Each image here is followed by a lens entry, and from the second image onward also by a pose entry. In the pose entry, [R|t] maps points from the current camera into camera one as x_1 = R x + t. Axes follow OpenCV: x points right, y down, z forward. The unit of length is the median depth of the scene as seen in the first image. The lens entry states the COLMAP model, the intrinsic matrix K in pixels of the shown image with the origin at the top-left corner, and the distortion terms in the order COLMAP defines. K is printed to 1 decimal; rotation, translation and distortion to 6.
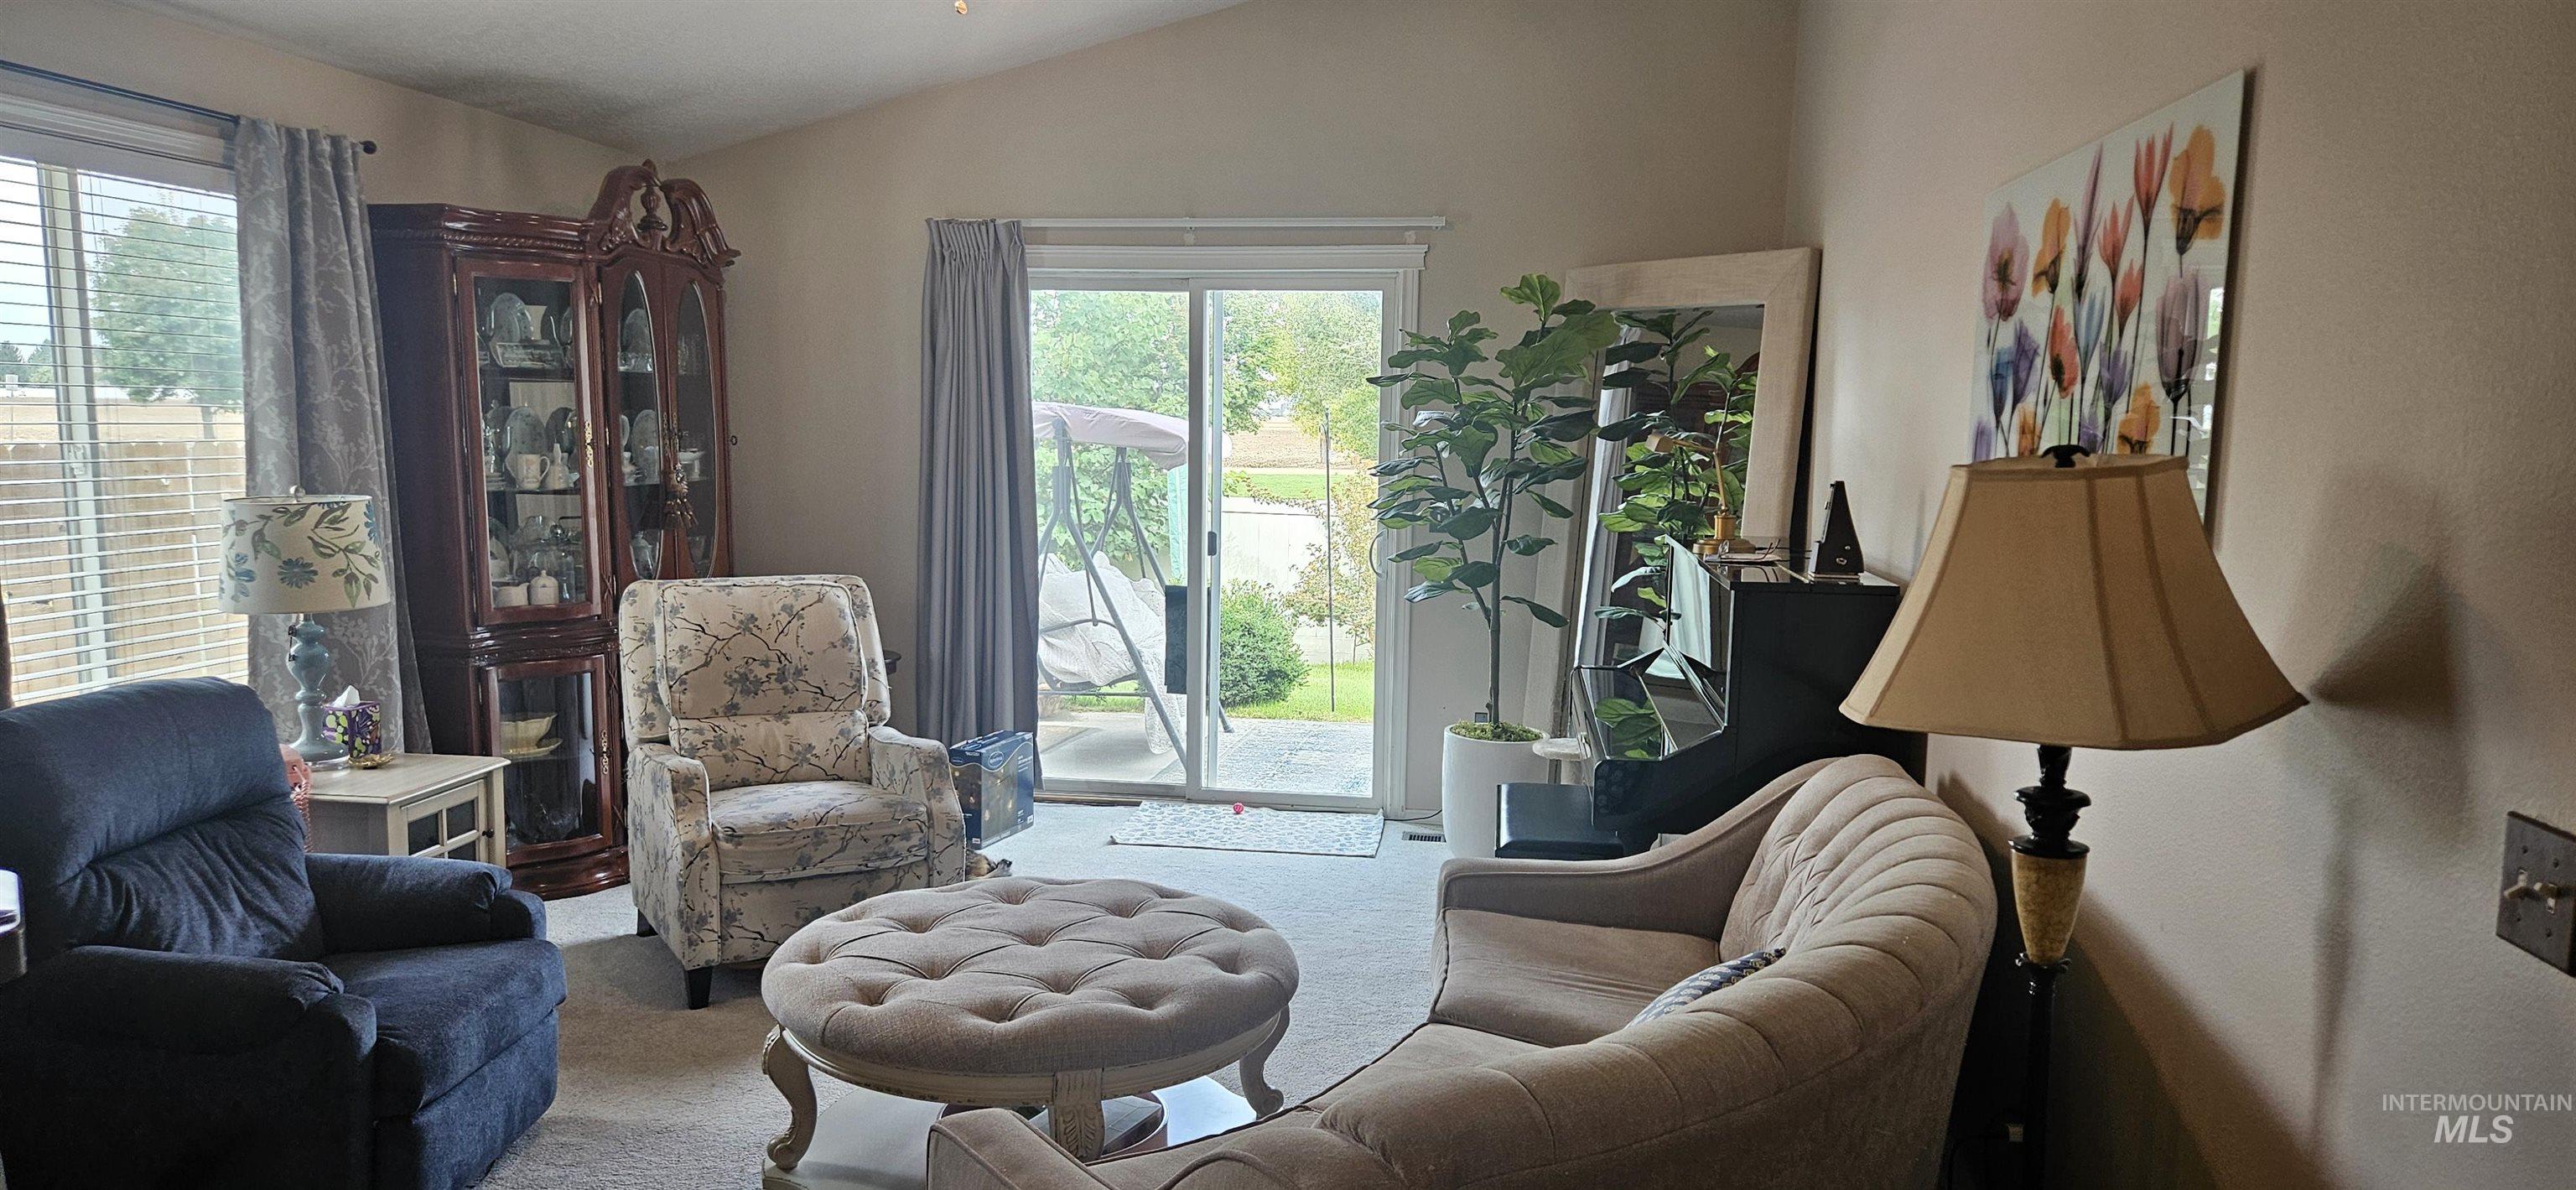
lens RADIAL K [[1714.3, 0, 1265.7], [0, 1714.3, 631.9], [0, 0, 1]] dist [0.063295, -0.035786]
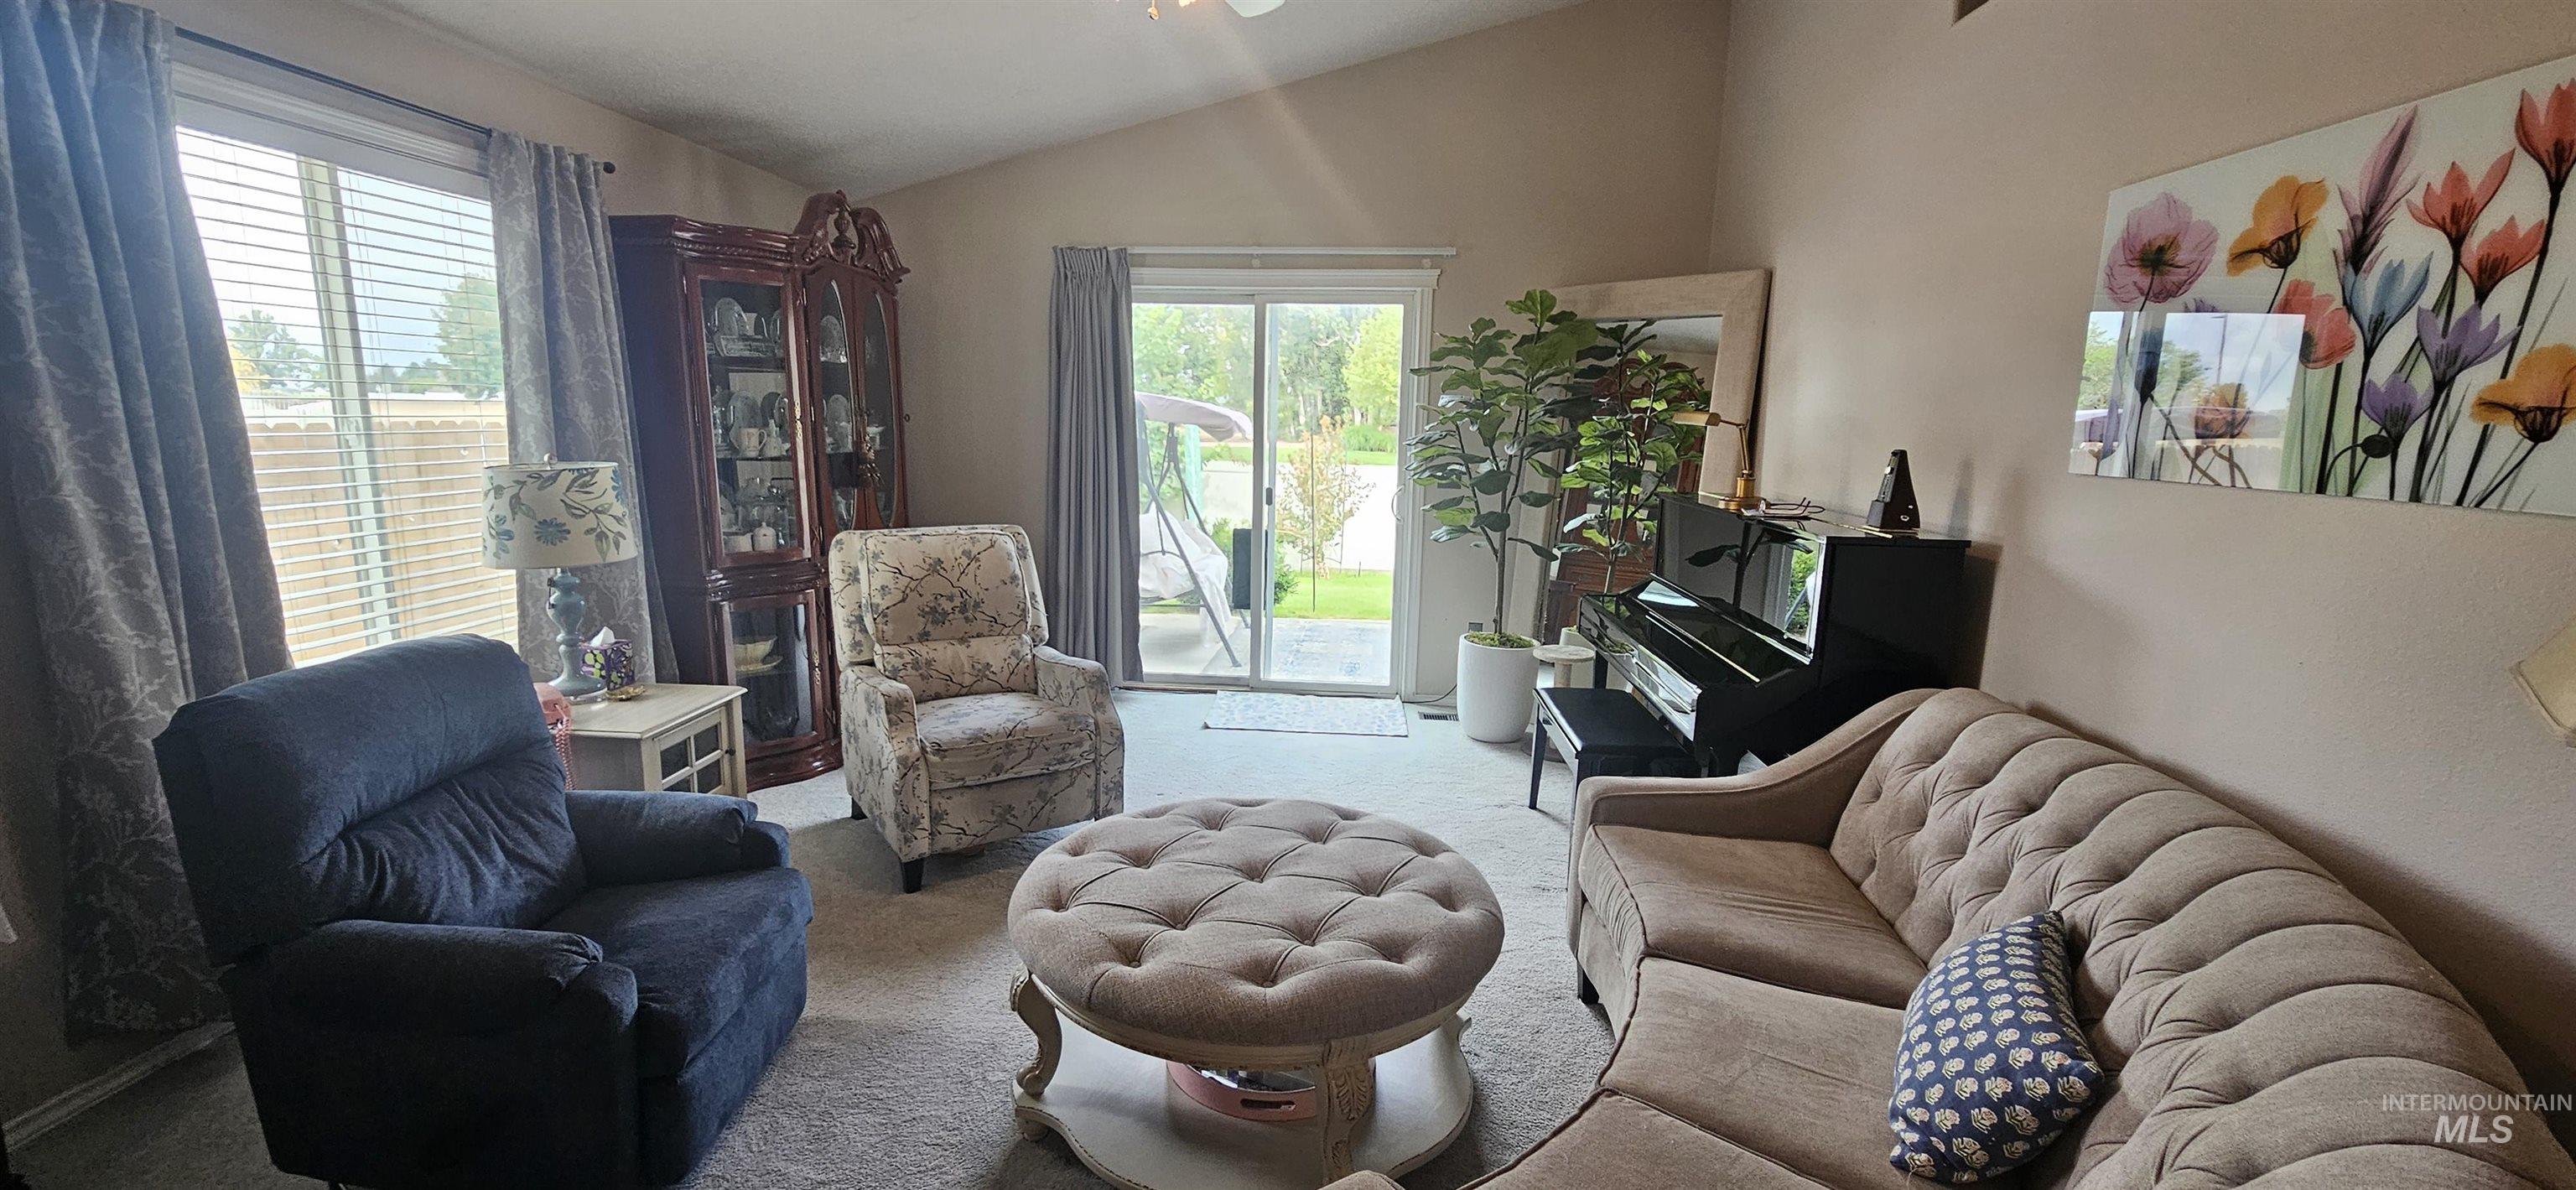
lens RADIAL K [[1064.2, 0, 1270.1], [0, 1064.2, 601.7], [0, 0, 1]] dist [-0.000659, -0.000806]
pose [[0.997885, -0.008068, 0.064504, -0.109400], [0.004634, 0.998572, 0.053212, -0.018280], [-0.064841, -0.052801, 0.996498, 0.223895]]
